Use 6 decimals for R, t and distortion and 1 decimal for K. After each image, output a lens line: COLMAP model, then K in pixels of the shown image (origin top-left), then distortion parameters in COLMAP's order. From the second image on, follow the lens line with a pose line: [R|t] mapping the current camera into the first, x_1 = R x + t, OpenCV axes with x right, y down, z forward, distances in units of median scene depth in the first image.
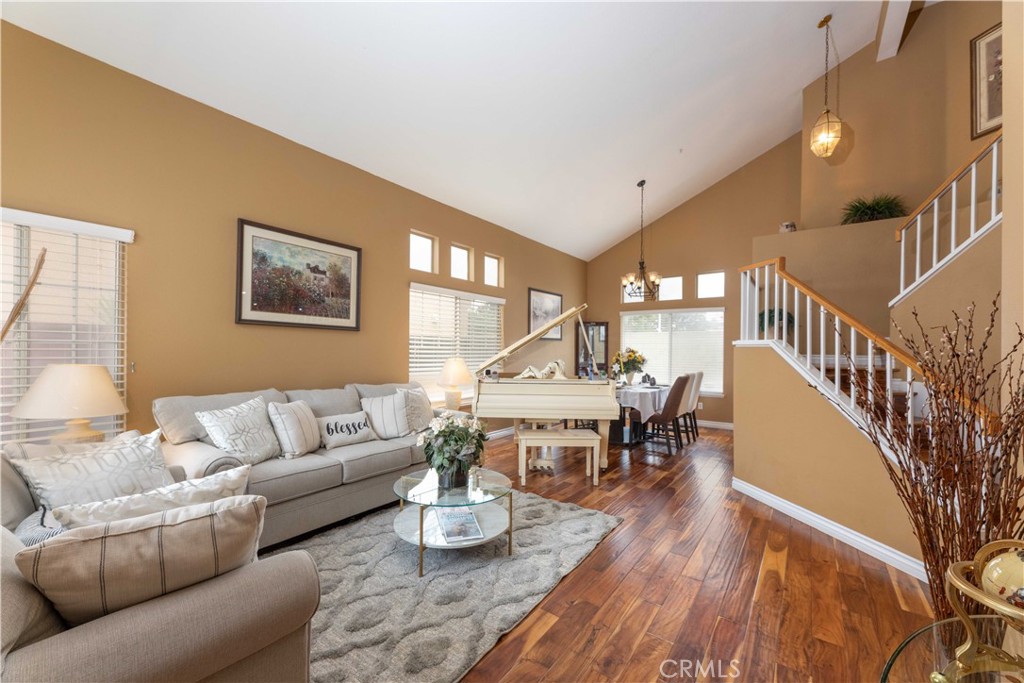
lens RADIAL K [[416.7, 0, 493.8], [0, 416.7, 348.4], [0, 0, 1]] dist [0.010035, 0.000728]
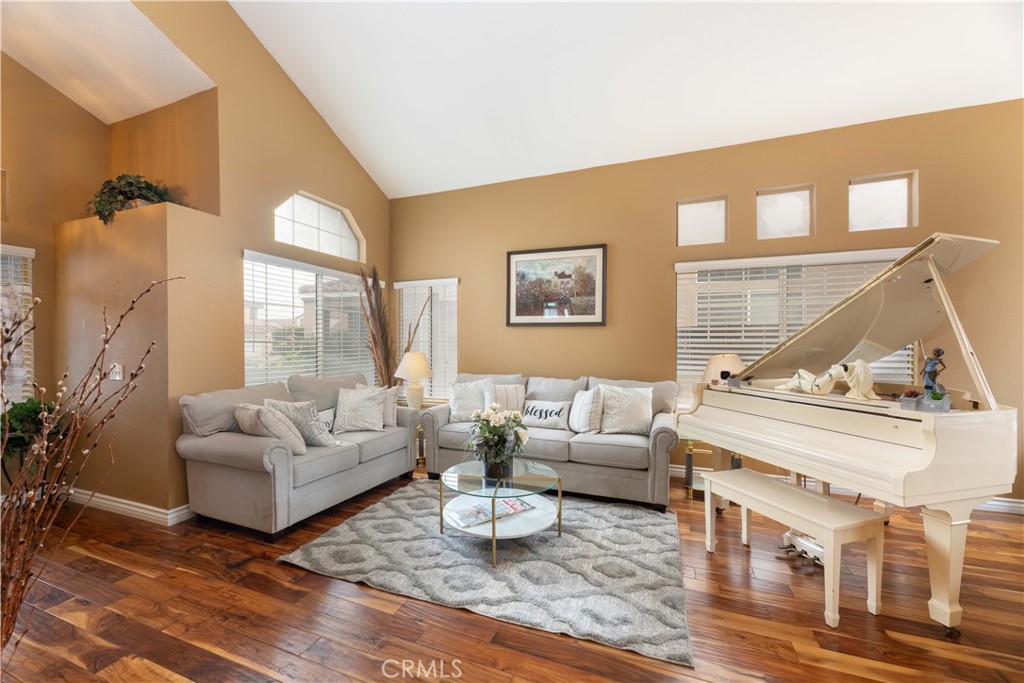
lens RADIAL K [[416.7, 0, 509.6], [0, 416.7, 346.7], [0, 0, 1]] dist [0.010035, 0.000728]
pose [[0.257332, 0.007180, -0.966296, 0.638186], [0.013271, 0.999852, 0.010964, -0.004630], [0.966232, -0.015645, 0.257198, 0.541519]]
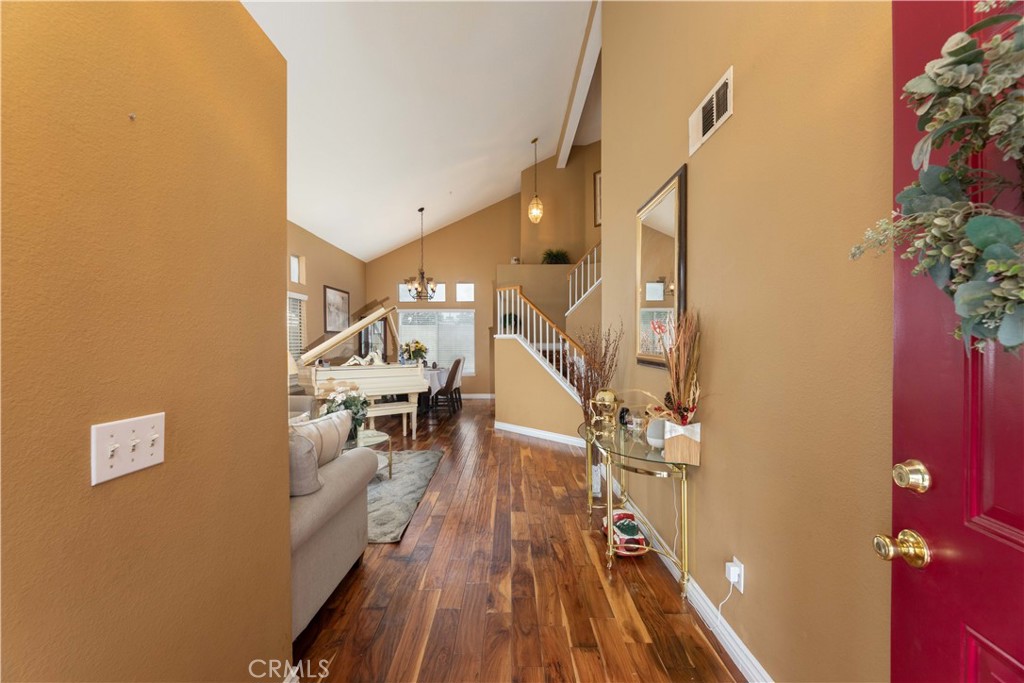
lens RADIAL K [[416.7, 0, 515.2], [0, 416.7, 343.3], [0, 0, 1]] dist [0.010035, 0.000728]
pose [[0.793717, -0.010473, 0.608196, -0.347252], [0.006413, 0.999940, 0.008848, -0.000973], [-0.608253, -0.003122, 0.793737, -0.314406]]
